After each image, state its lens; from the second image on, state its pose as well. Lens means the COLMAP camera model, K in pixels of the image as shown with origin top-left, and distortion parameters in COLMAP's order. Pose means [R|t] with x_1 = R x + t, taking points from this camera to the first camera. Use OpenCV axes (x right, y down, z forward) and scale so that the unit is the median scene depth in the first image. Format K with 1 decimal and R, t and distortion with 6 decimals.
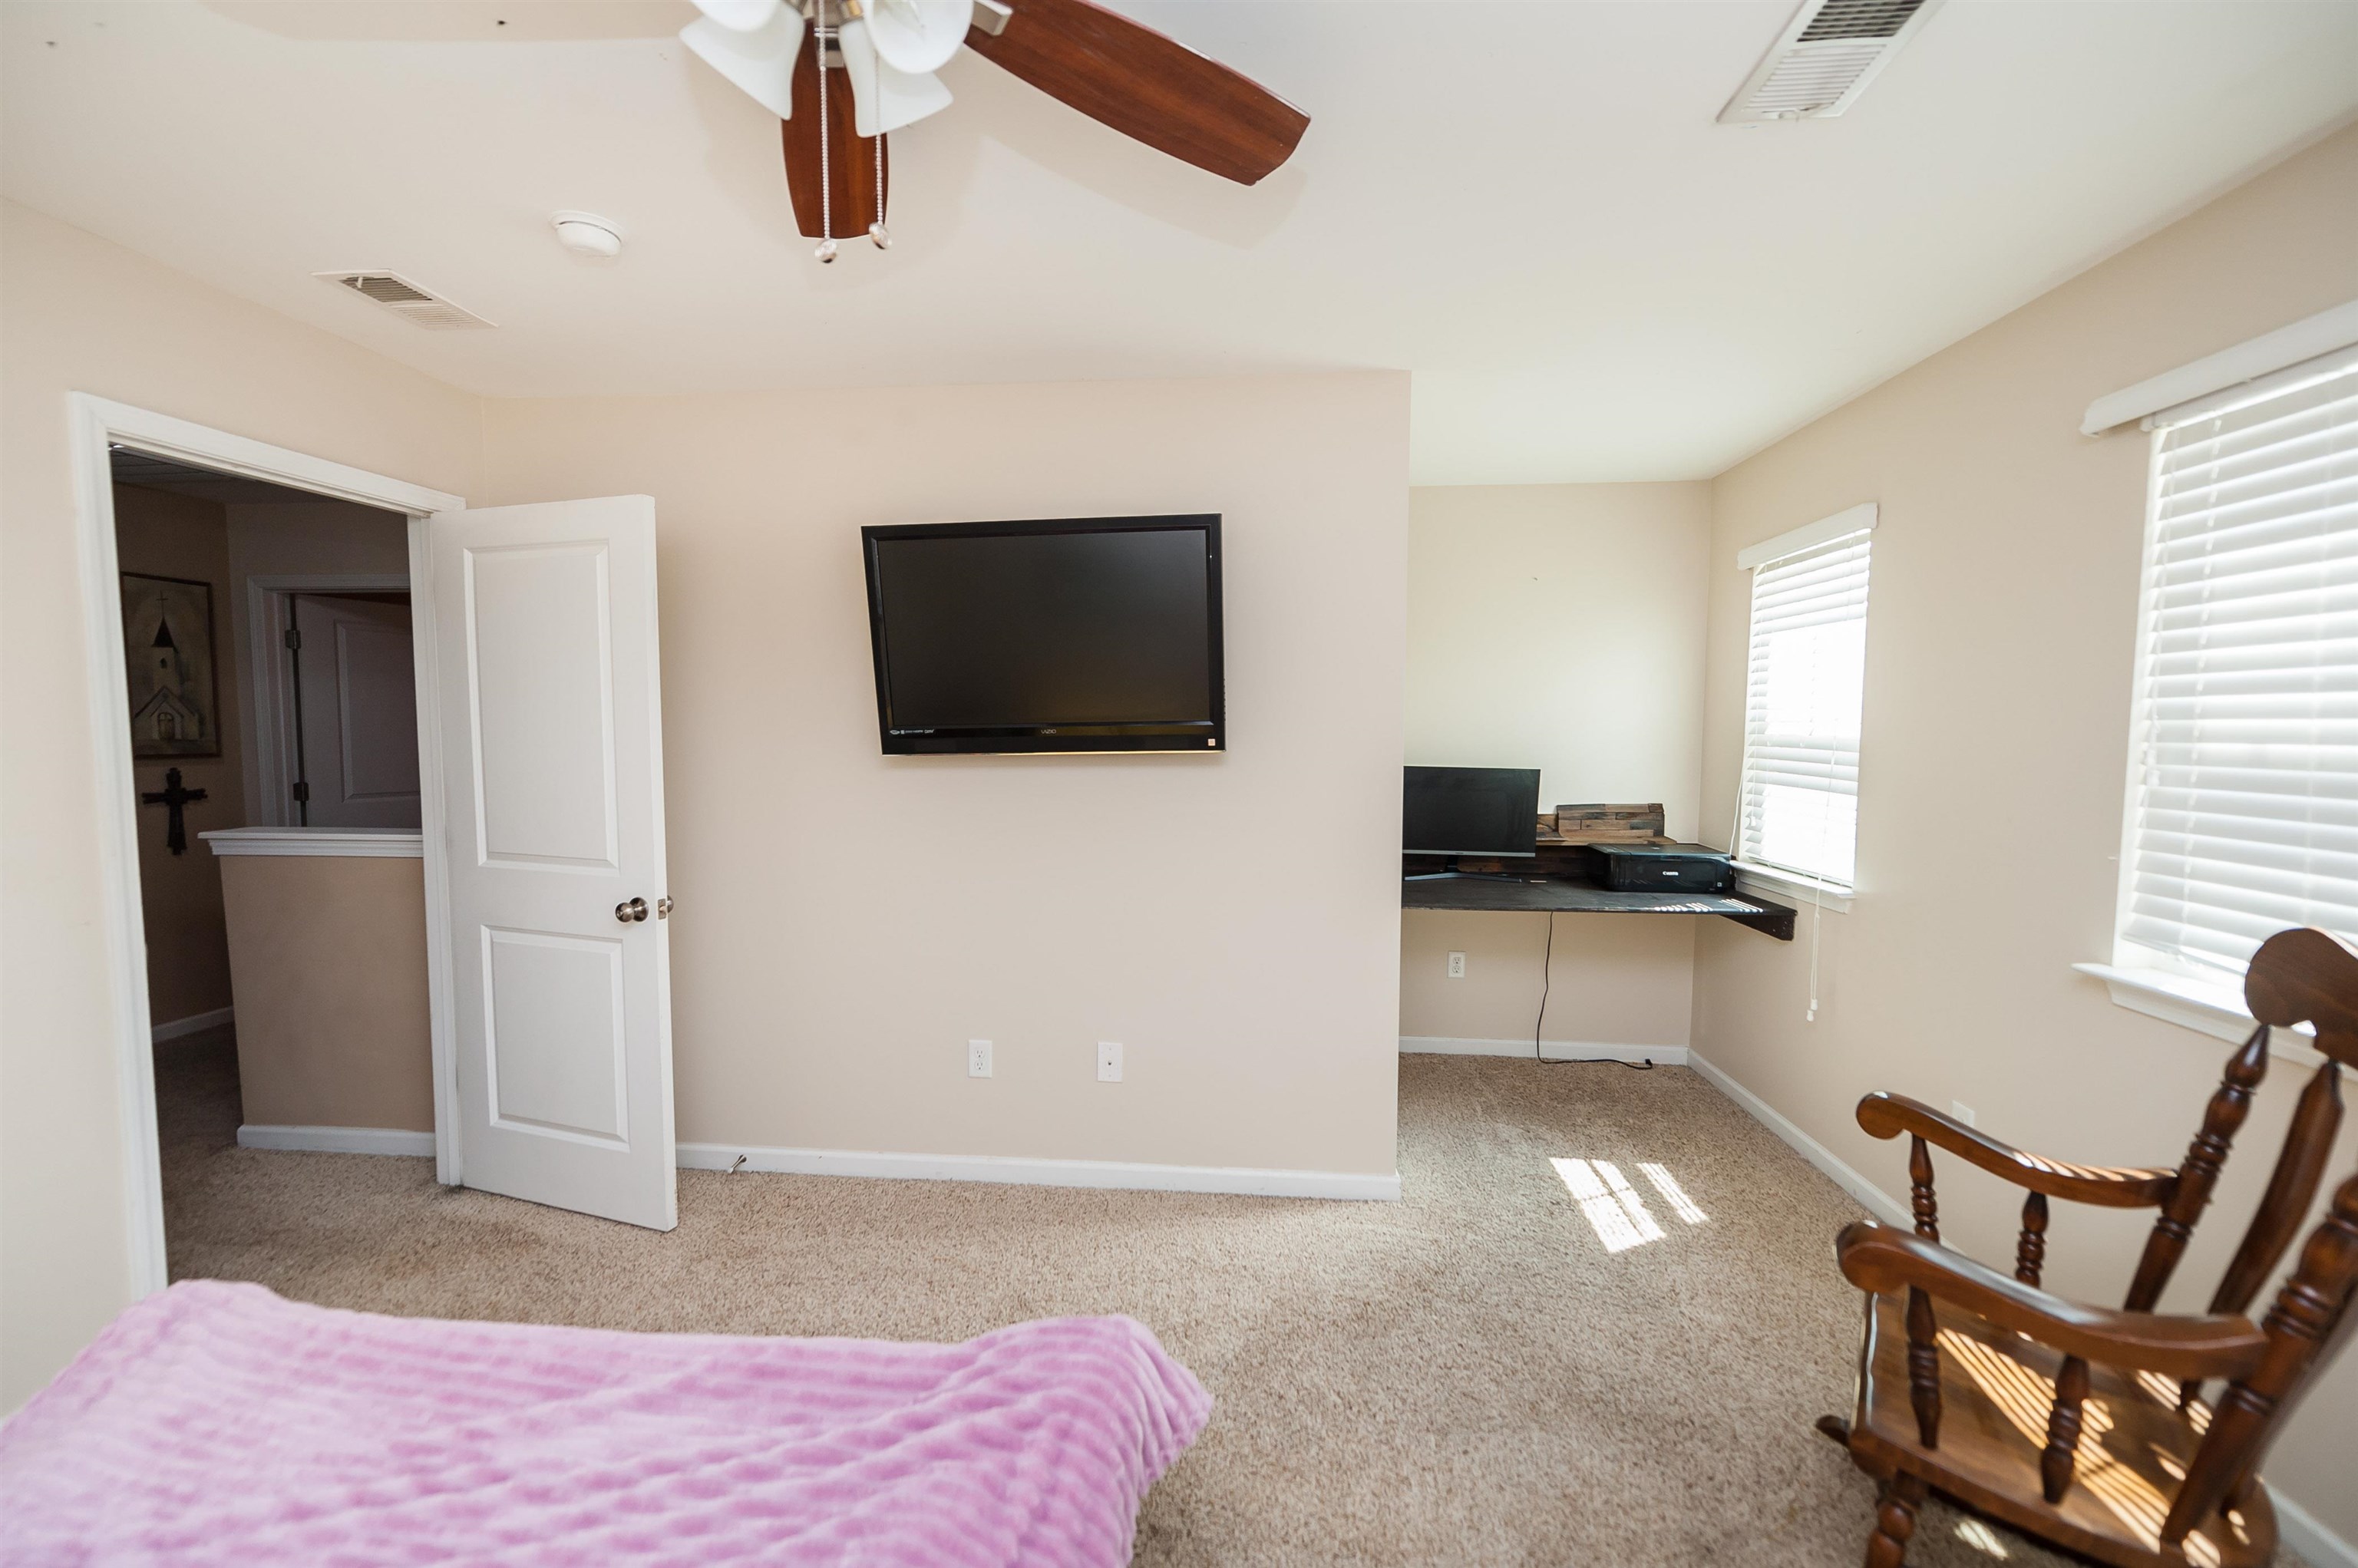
lens RADIAL K [[926.8, 0, 1173.5], [0, 926.8, 792.2], [0, 0, 1]] dist [0.015404, -0.005987]
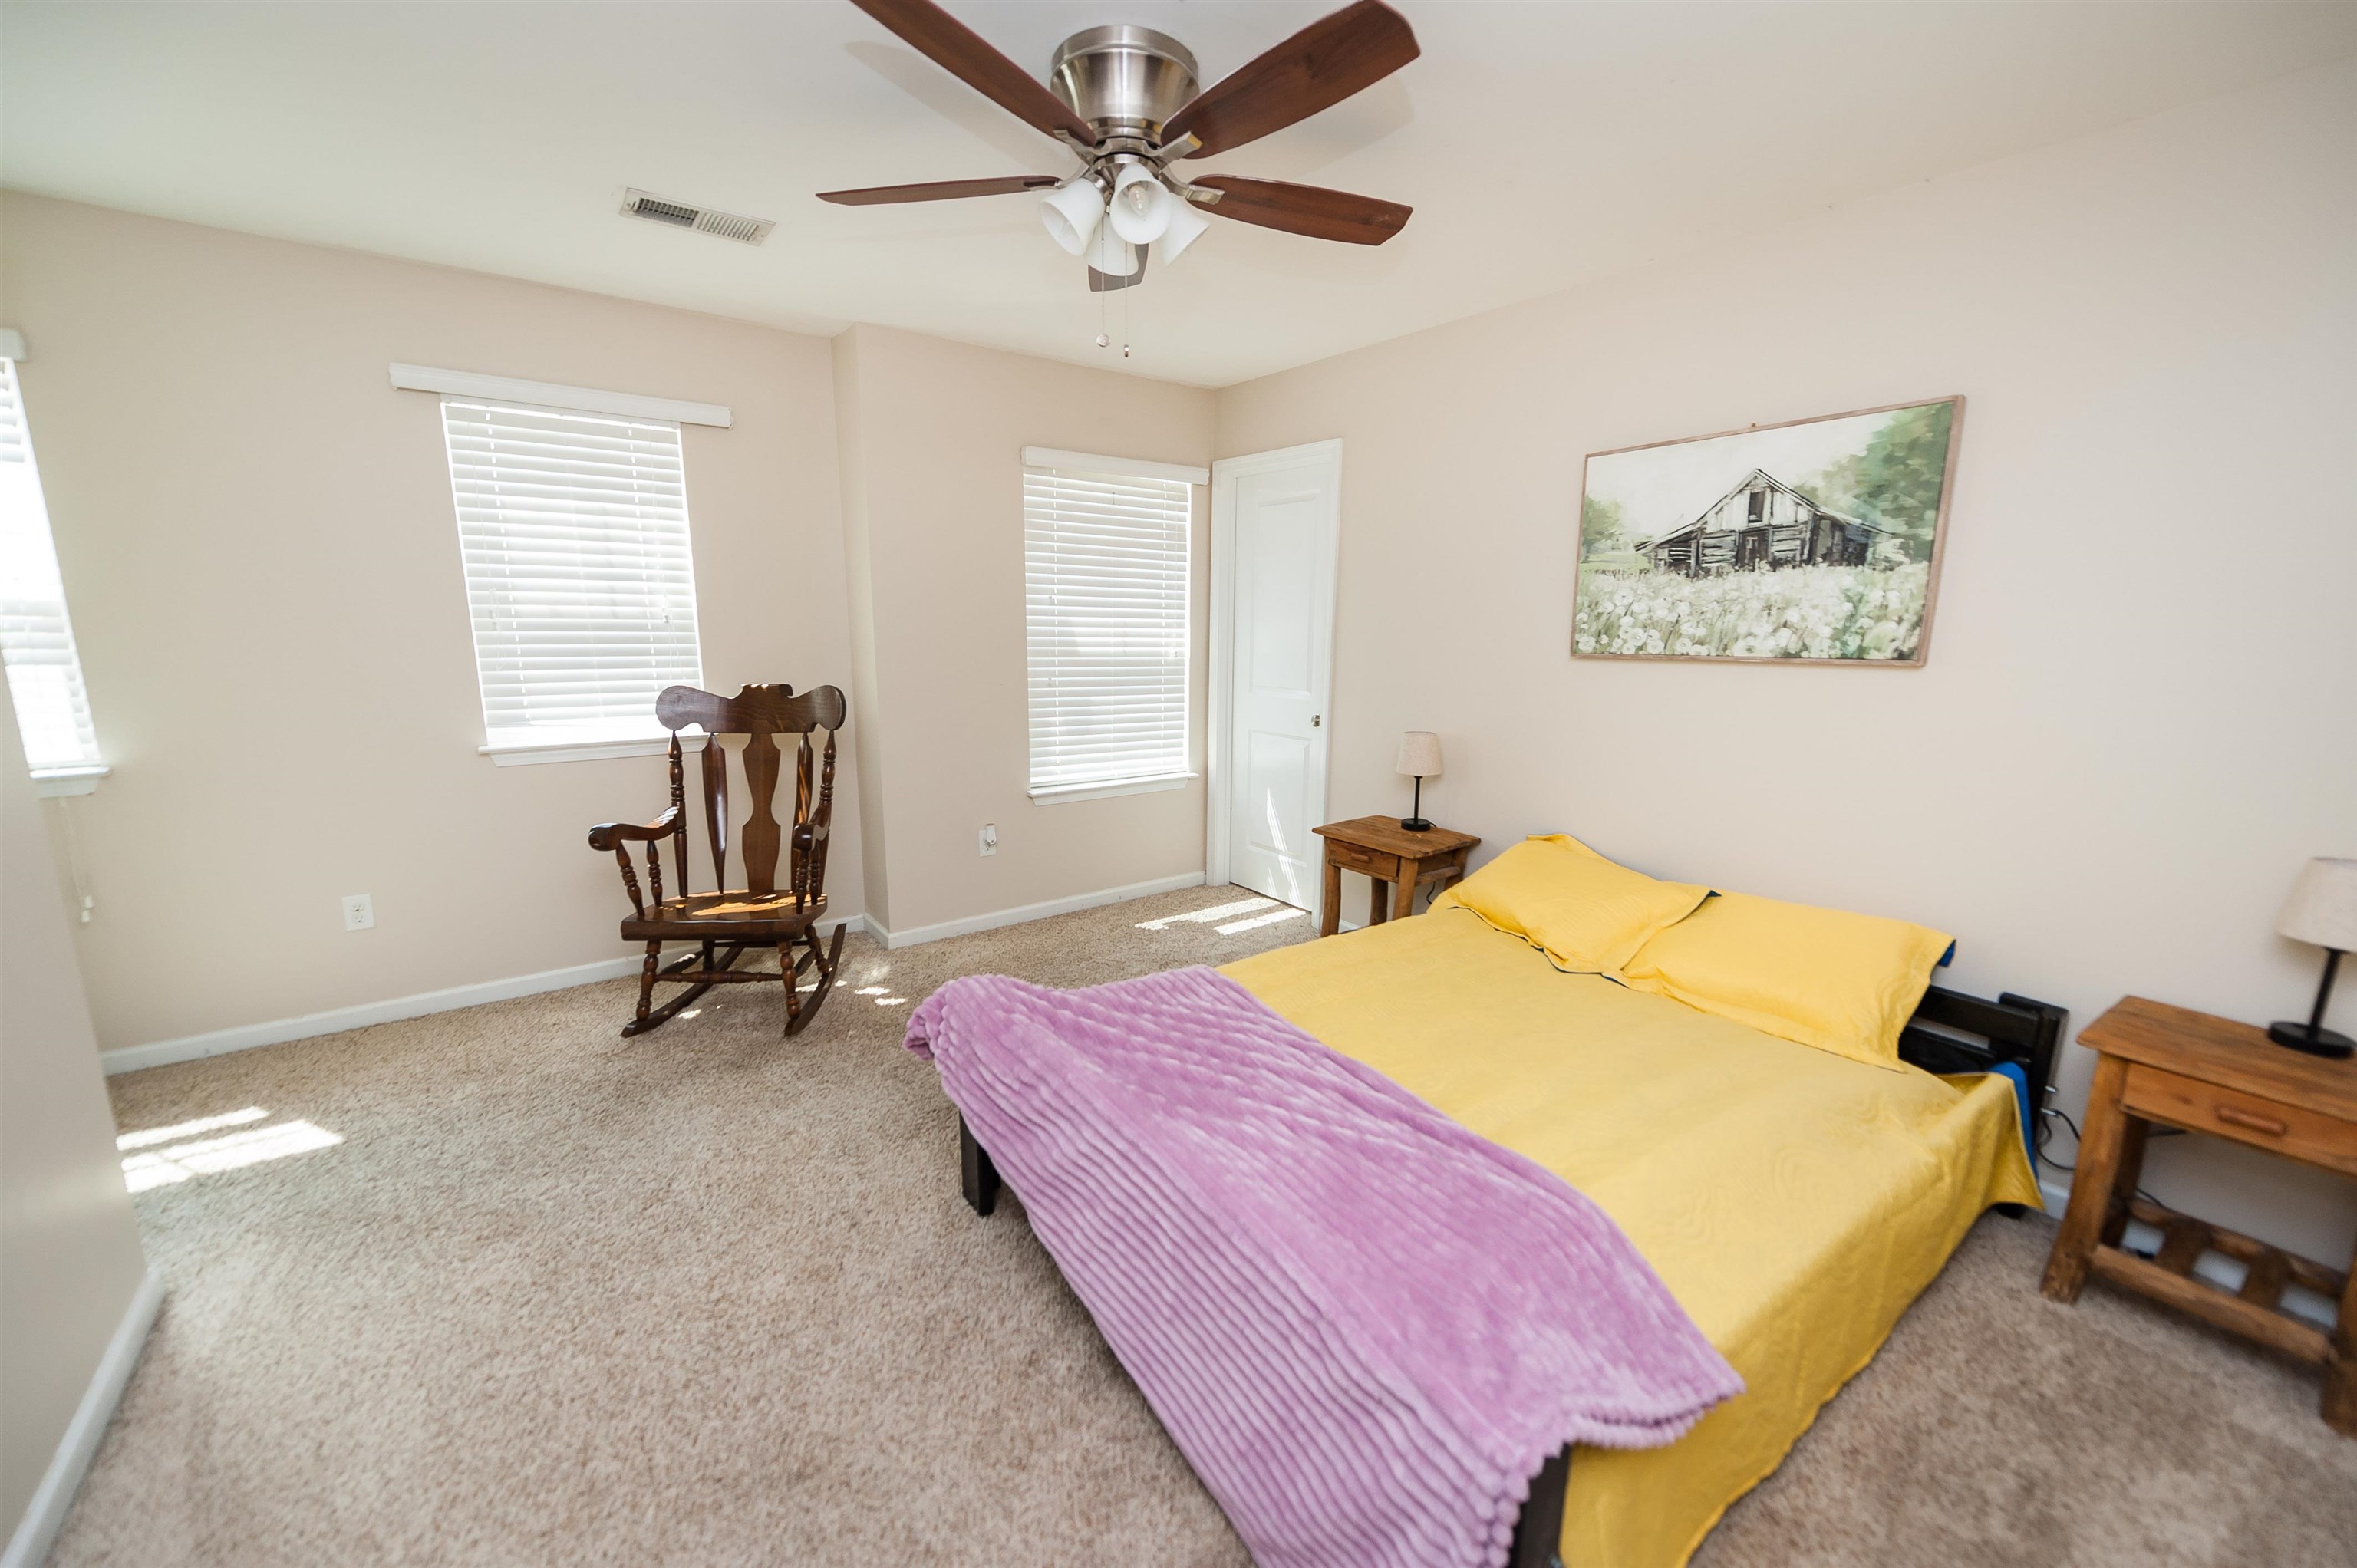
lens RADIAL K [[924.7, 0, 1173.0], [0, 924.7, 802.1], [0, 0, 1]] dist [0.000604, 0.000006]
pose [[-0.663428, -0.165967, 0.729601, -0.727674], [0.035178, 0.967093, 0.251979, -0.061330], [-0.747412, 0.192836, -0.635759, 0.859425]]
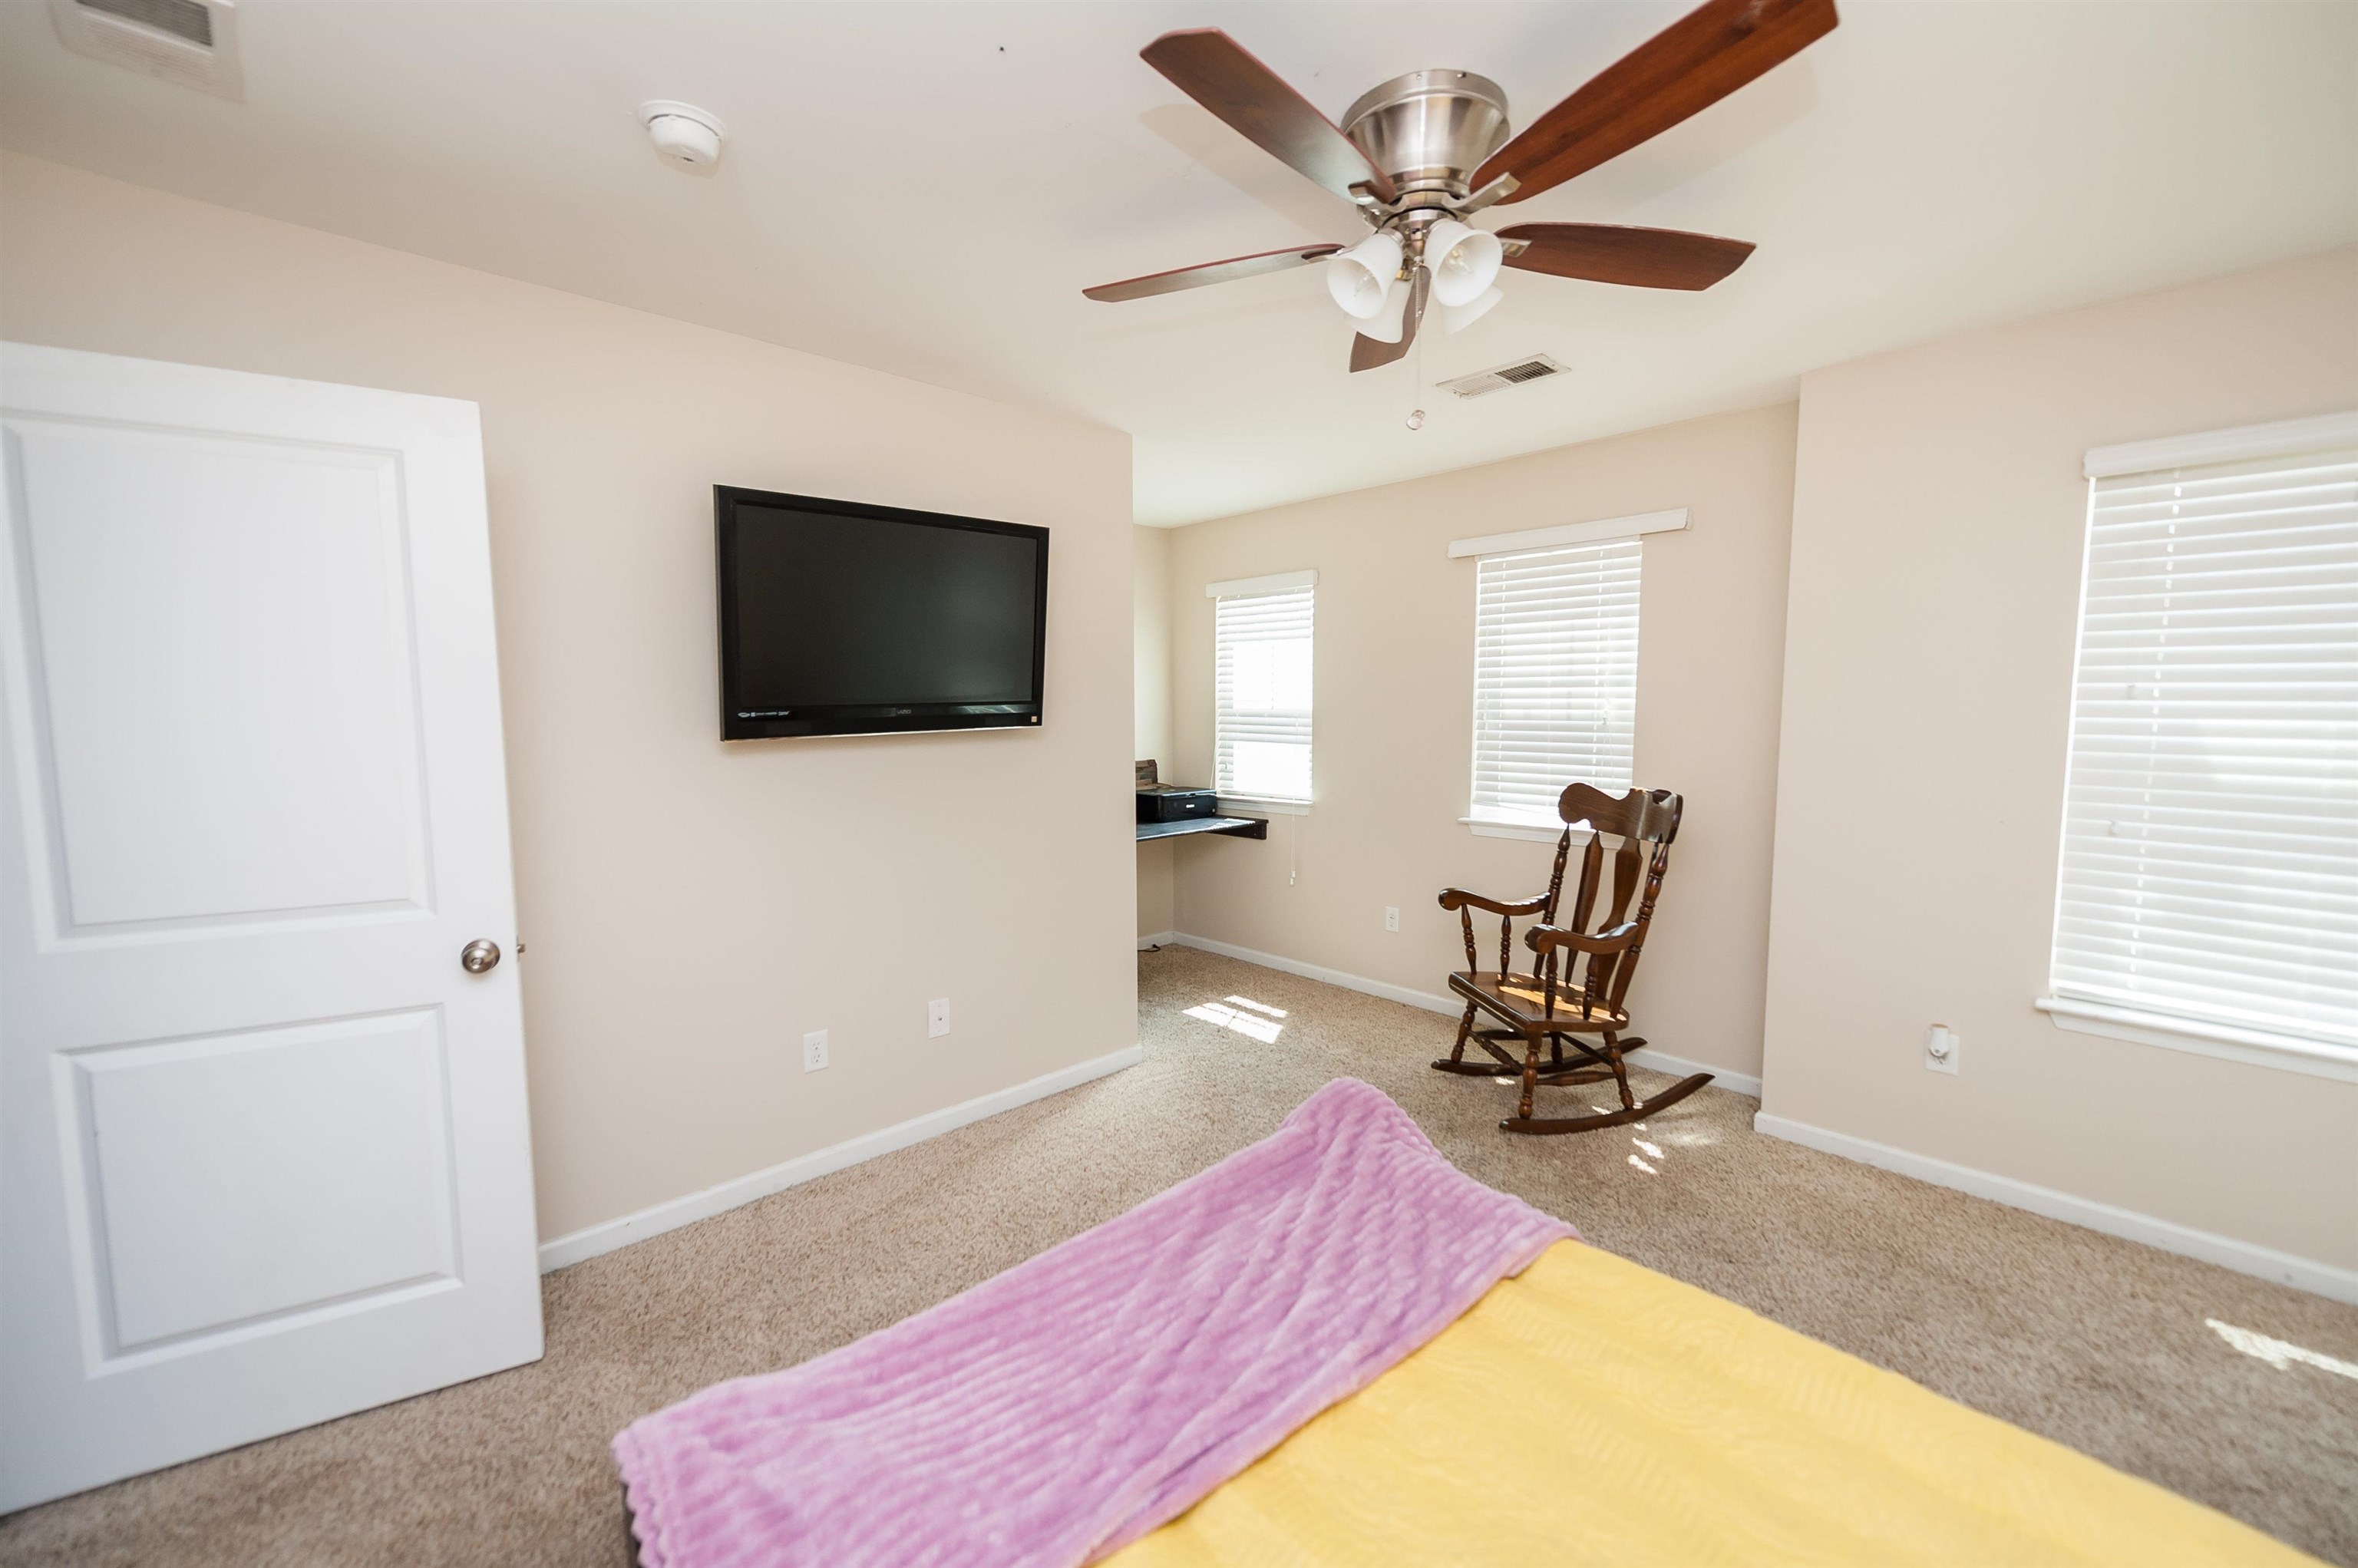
lens RADIAL K [[926.8, 0, 1173.5], [0, 926.8, 792.2], [0, 0, 1]] dist [0.015404, -0.005987]
pose [[0.668401, -0.077084, 0.739796, -0.722488], [0.059252, 0.996973, 0.050348, -0.010190], [-0.741438, 0.010182, 0.670945, 0.075399]]
